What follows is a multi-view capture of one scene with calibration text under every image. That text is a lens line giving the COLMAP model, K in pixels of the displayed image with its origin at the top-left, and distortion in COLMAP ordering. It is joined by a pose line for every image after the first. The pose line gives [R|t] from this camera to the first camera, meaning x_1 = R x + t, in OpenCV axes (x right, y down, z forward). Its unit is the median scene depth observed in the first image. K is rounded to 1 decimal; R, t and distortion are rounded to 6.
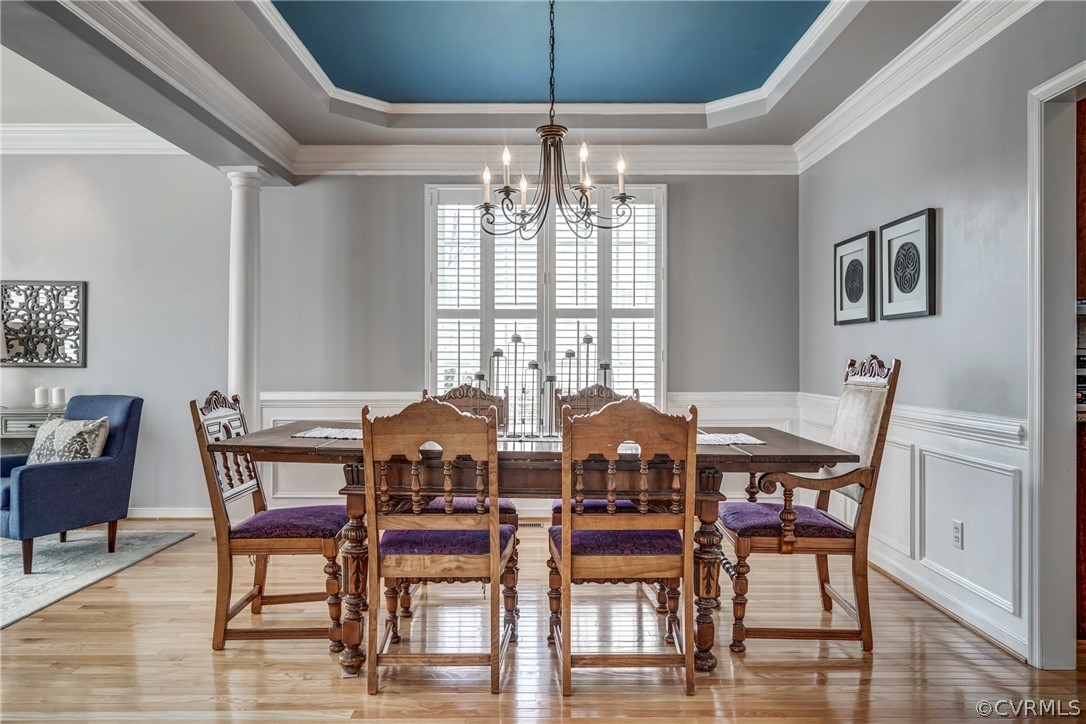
lens RADIAL K [[737.8, 0, 548.6], [0, 737.8, 358.3], [0, 0, 1]] dist [0.008394, -0.005746]
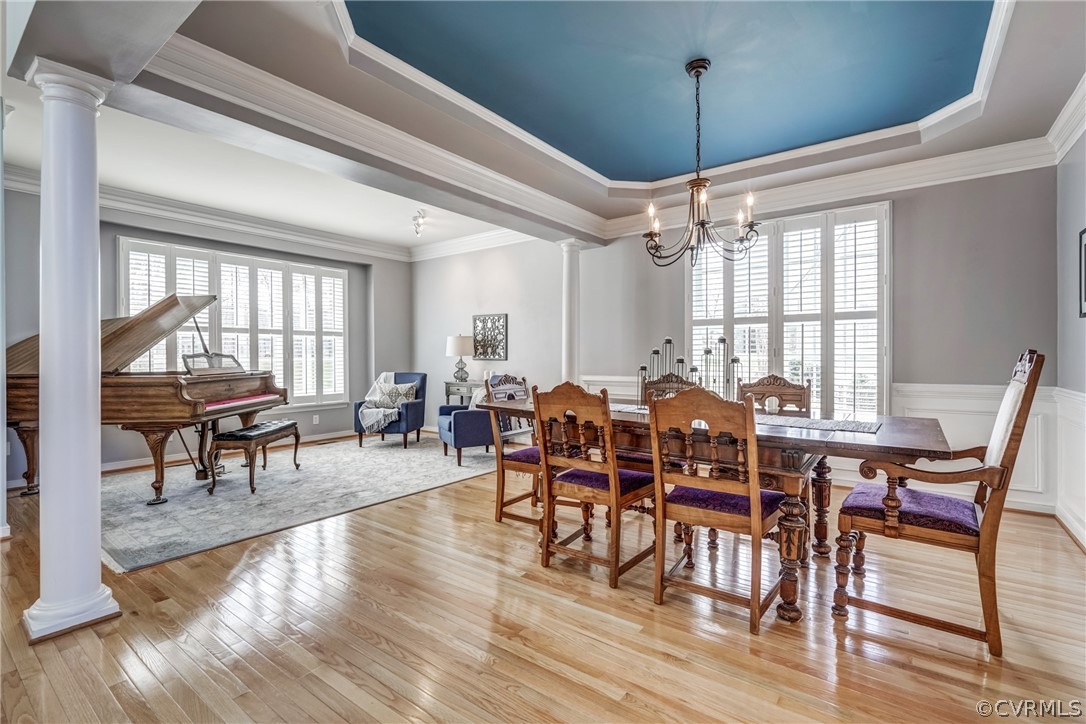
lens RADIAL K [[495.5, 0, 542.7], [0, 495.5, 356.5], [0, 0, 1]] dist [-0.004330, 0.000320]
pose [[0.796879, -0.001998, -0.604136, 0.255280], [0.005201, 0.999980, 0.003553, -0.001311], [0.604117, -0.005973, 0.796873, 0.093708]]
